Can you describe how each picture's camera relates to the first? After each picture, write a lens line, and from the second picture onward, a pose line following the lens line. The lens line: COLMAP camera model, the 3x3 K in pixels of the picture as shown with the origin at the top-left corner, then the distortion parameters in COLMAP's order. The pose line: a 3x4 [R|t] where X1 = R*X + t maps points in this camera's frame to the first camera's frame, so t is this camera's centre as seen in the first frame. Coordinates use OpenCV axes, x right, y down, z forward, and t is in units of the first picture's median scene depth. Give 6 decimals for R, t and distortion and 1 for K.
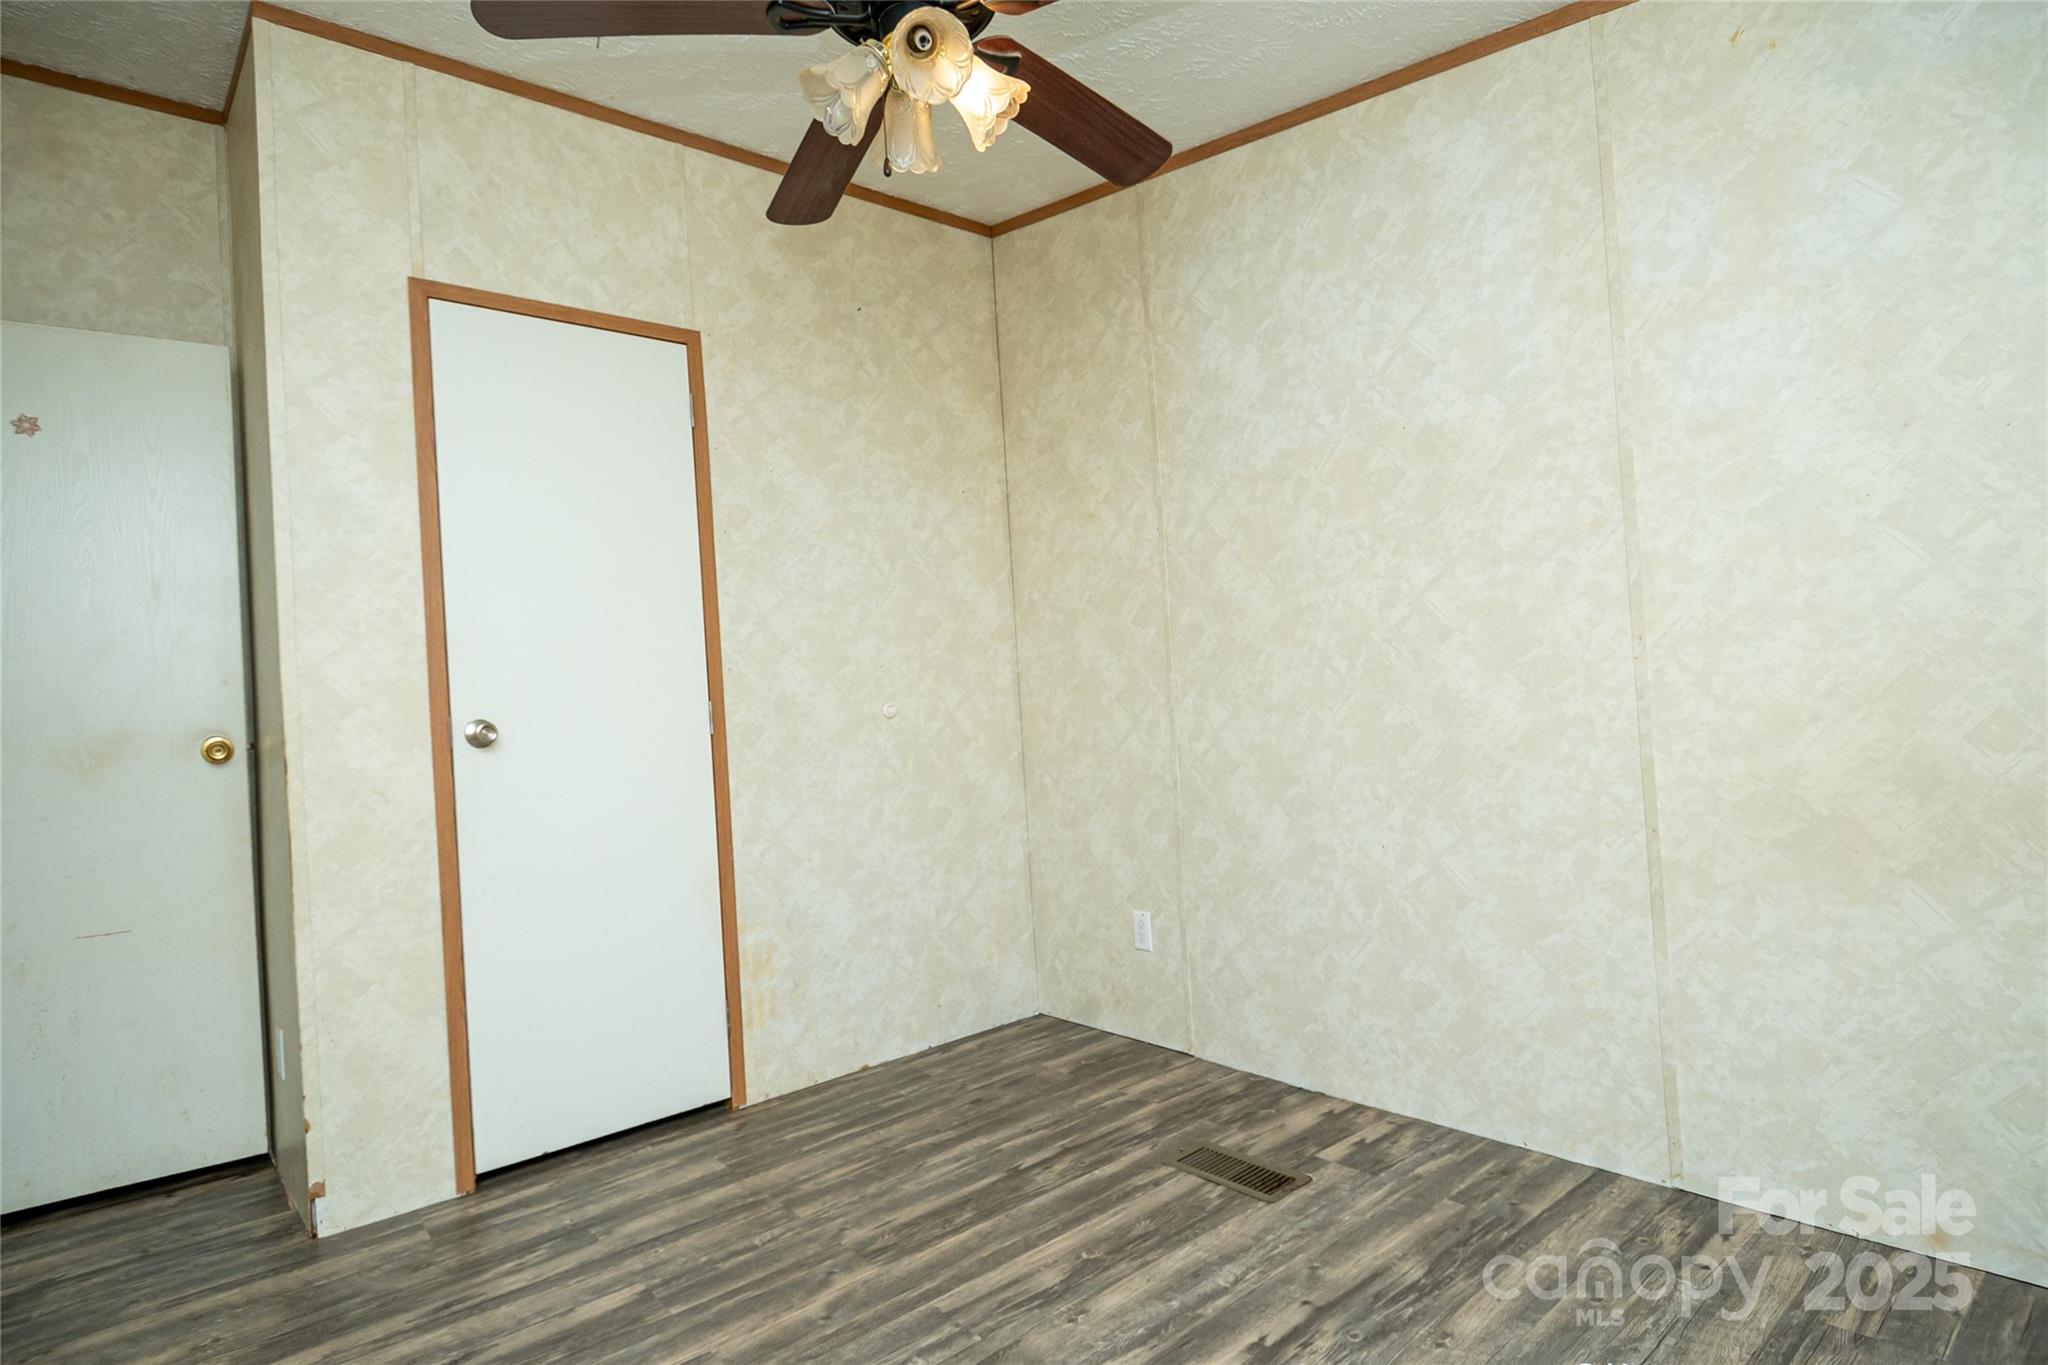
lens RADIAL K [[1079.0, 0, 1032.7], [0, 1079.0, 685.3], [0, 0, 1]] dist [0.015324, -0.003966]
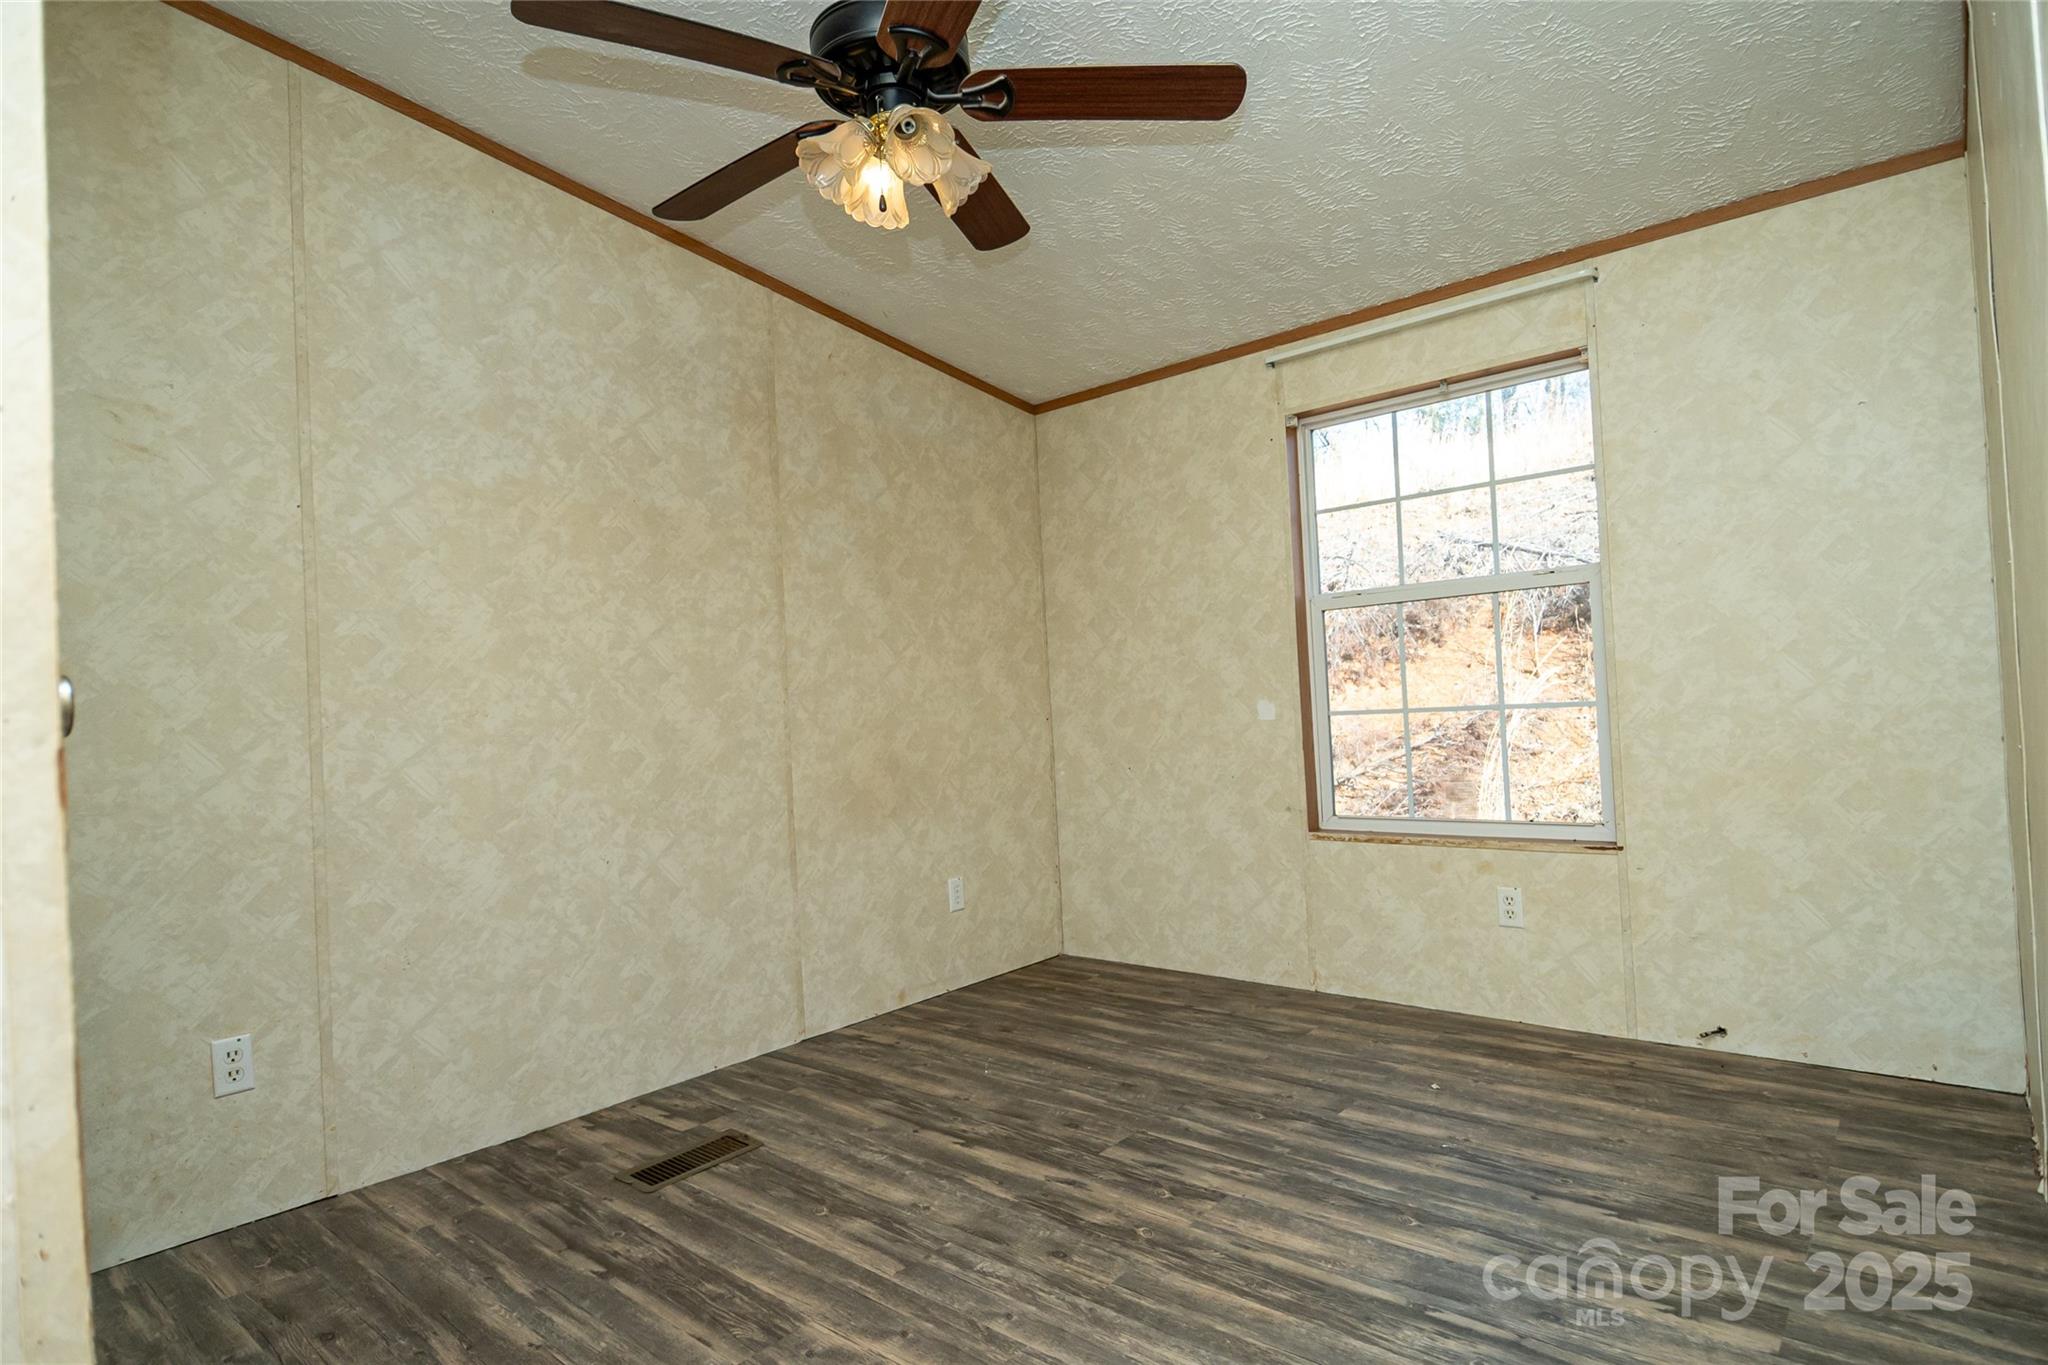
lens RADIAL K [[1079.0, 0, 1039.7], [0, 1079.0, 683.5], [0, 0, 1]] dist [0.015324, -0.003966]
pose [[-0.159062, 0.087922, 0.983346, -0.915560], [0.038632, 0.995818, -0.082788, 0.081036], [-0.986512, 0.024820, -0.161794, 0.791546]]
